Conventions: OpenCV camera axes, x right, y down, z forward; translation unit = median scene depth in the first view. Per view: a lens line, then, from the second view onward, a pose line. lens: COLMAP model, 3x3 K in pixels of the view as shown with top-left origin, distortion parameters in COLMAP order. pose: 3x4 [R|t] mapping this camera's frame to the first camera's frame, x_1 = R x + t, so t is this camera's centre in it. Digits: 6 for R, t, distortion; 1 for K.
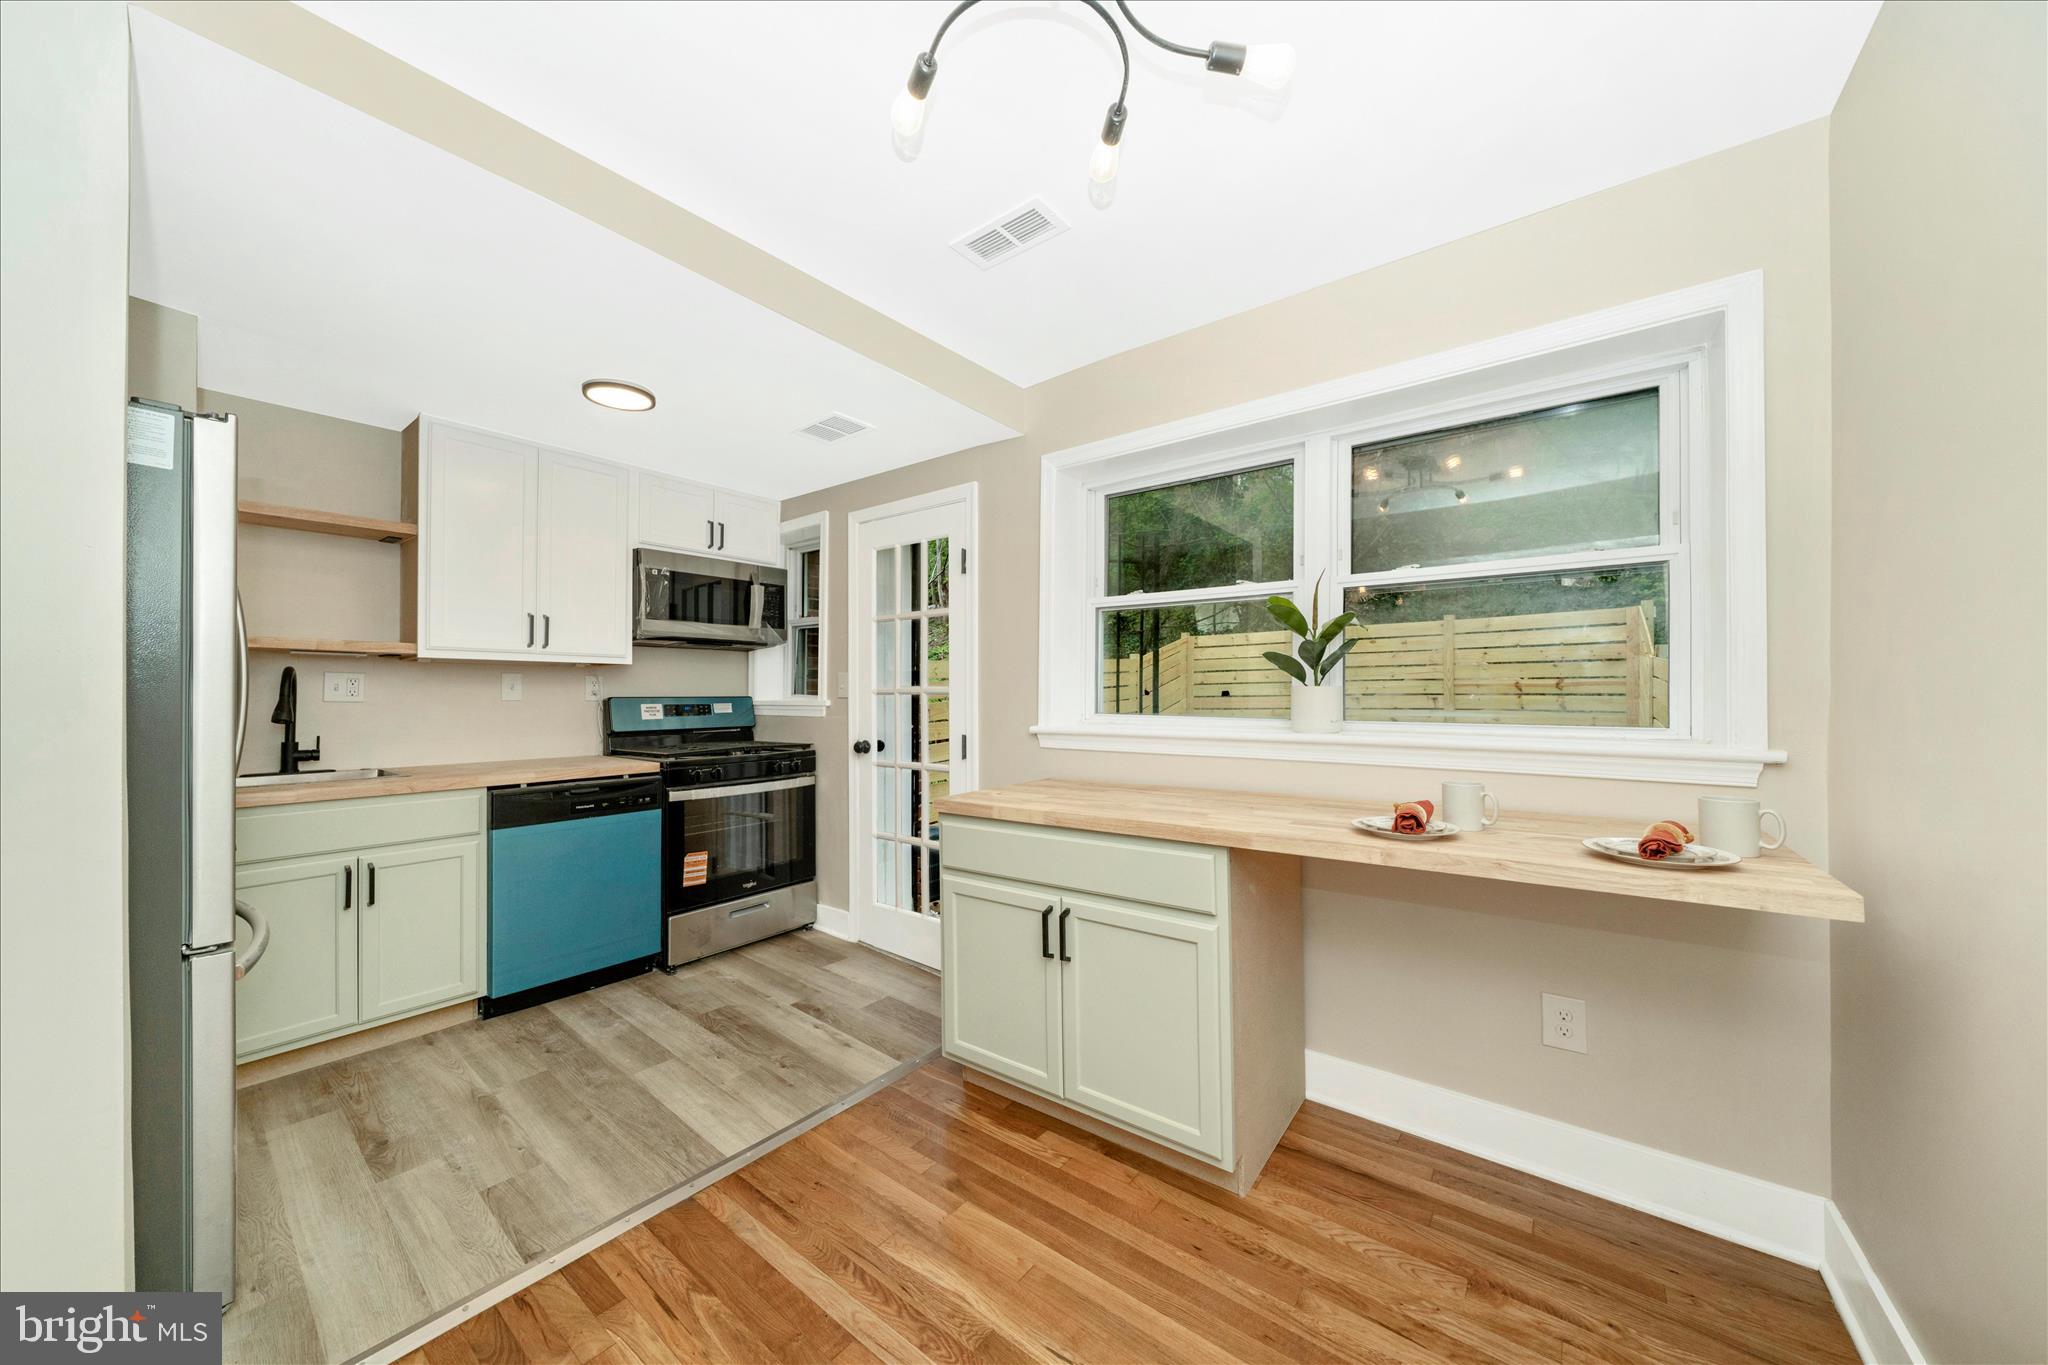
lens RADIAL K [[691.3, 0, 1023.0], [0, 691.3, 699.4], [0, 0, 1]] dist [-0.002689, -0.001032]
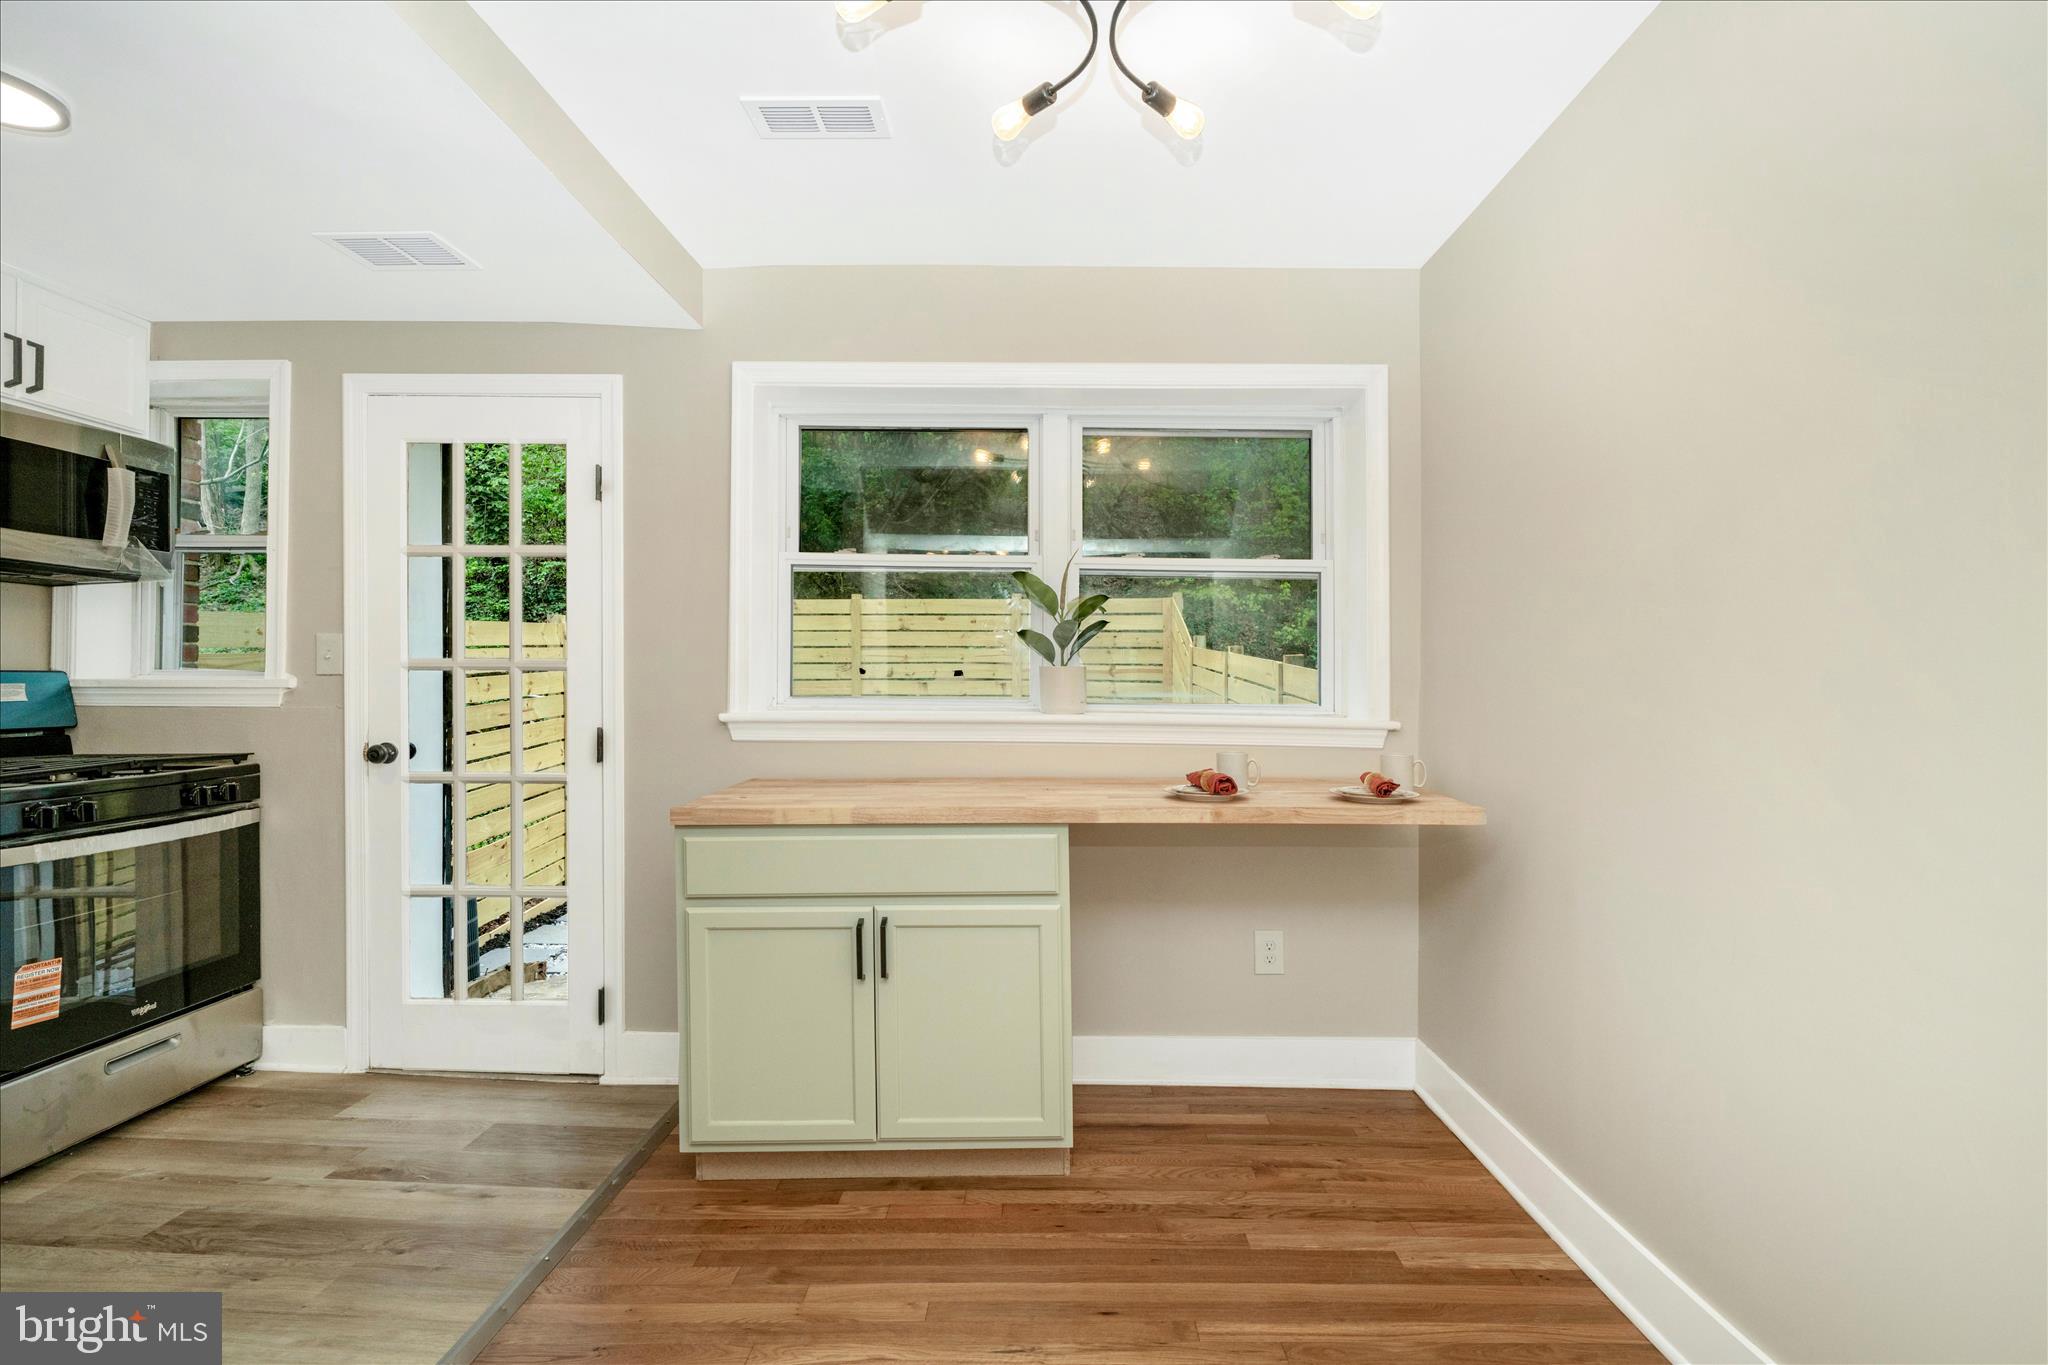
lens RADIAL K [[943.0, 0, 1028.8], [0, 943.0, 682.0], [0, 0, 1]] dist [-0.008753, -0.000088]
pose [[0.796439, 0.006473, 0.604684, -0.349332], [-0.003569, 0.999976, -0.006004, 0.008745], [-0.604708, 0.002624, 0.796443, -0.033708]]
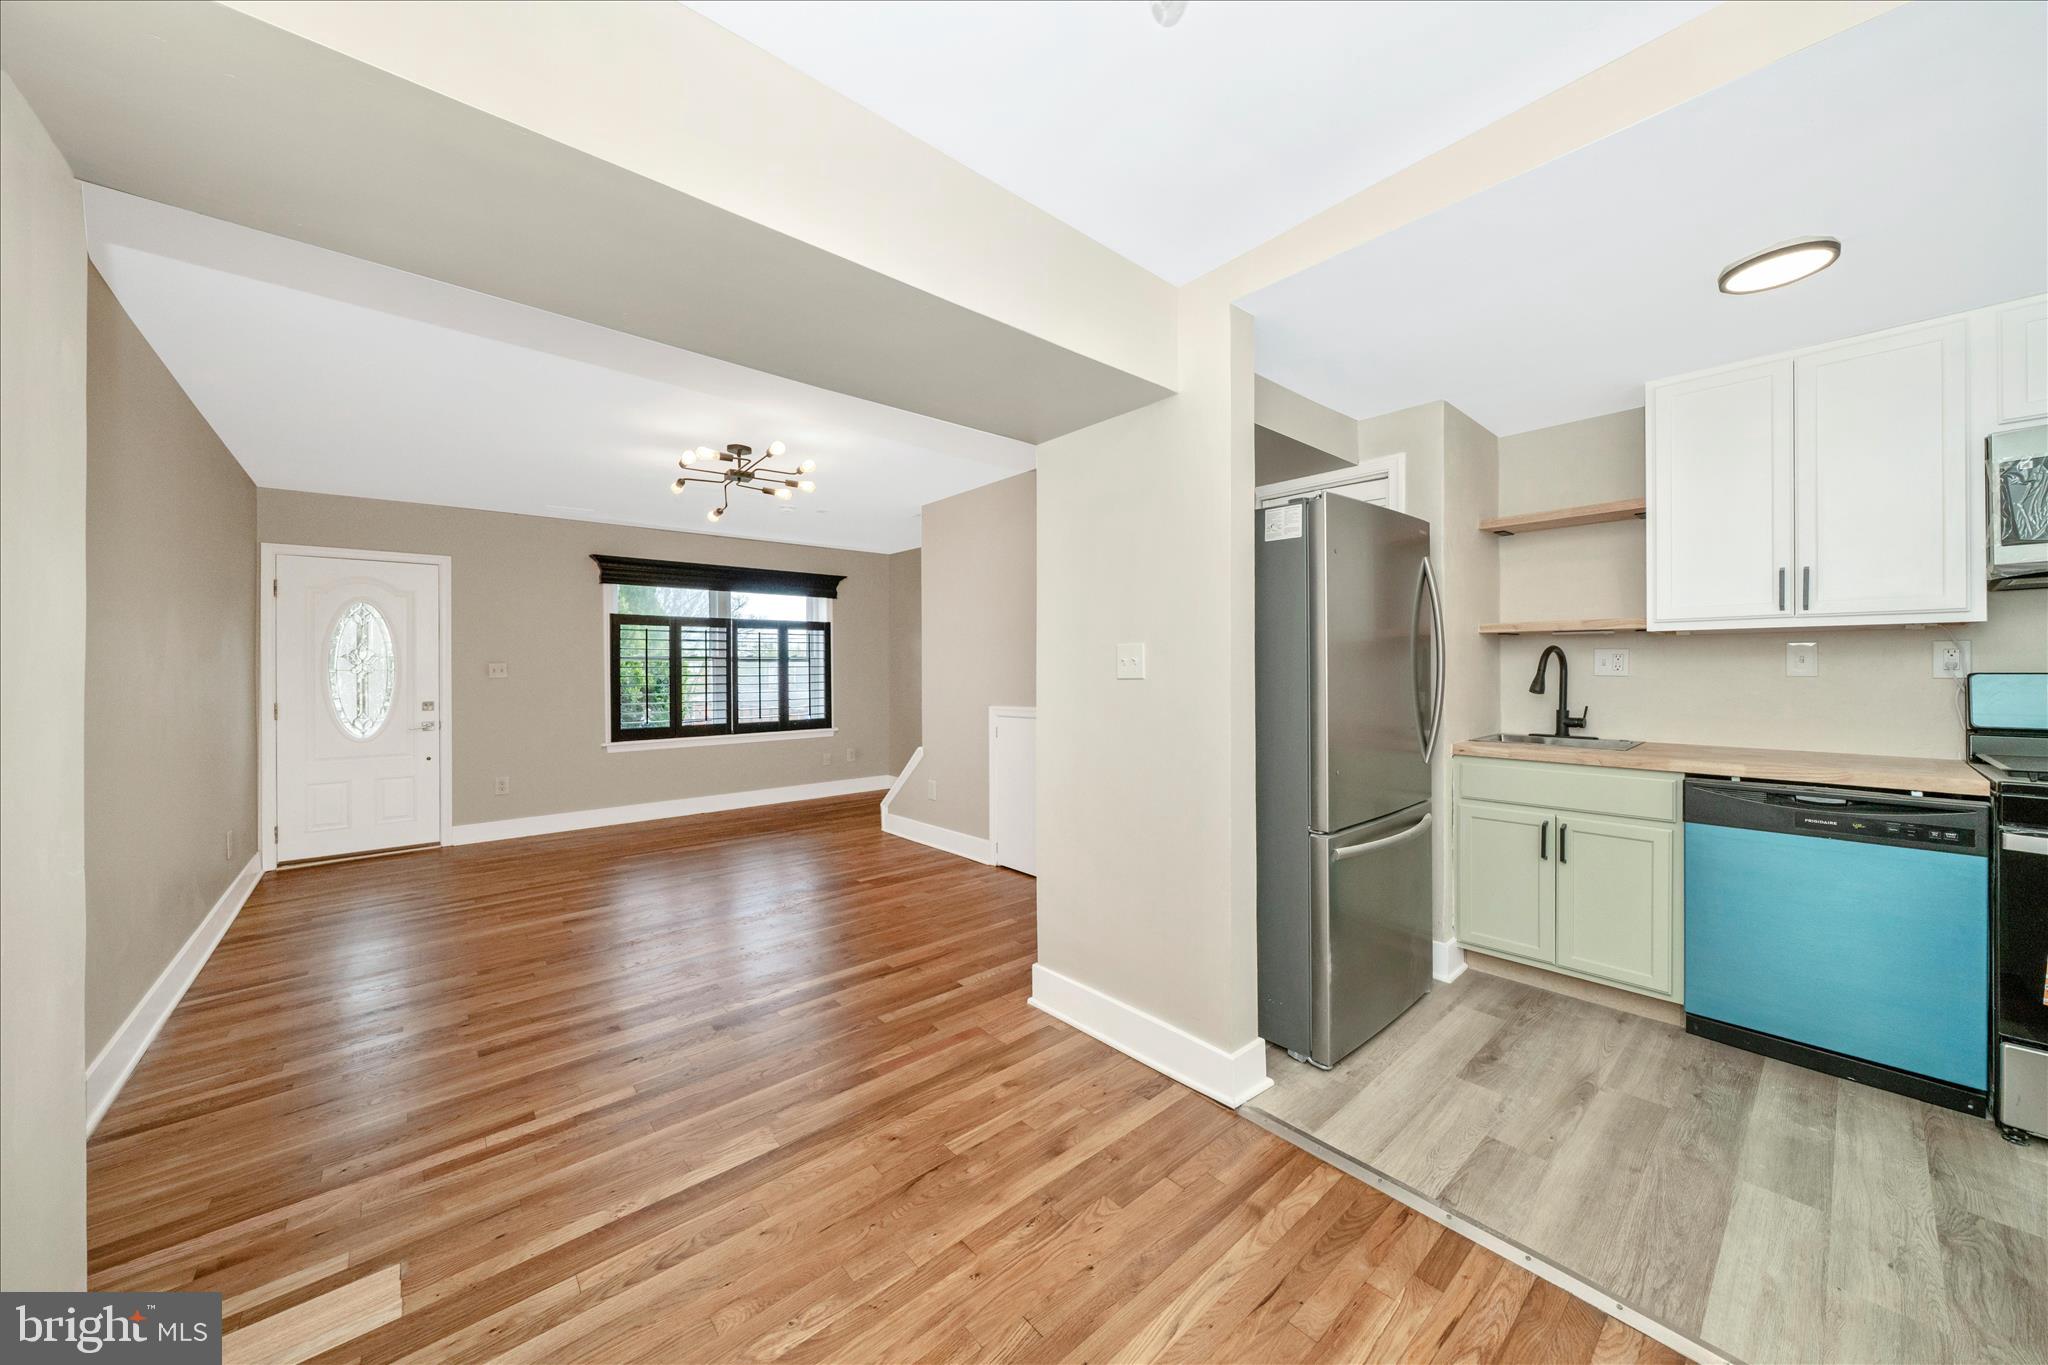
lens RADIAL K [[691.3, 0, 1023.2], [0, 691.3, 669.0], [0, 0, 1]] dist [-0.002689, -0.001032]
pose [[-0.197154, -0.003296, -0.980367, 0.262937], [-0.001636, 0.999994, -0.003033, -0.003903], [0.980371, 0.001005, -0.197158, 0.323004]]
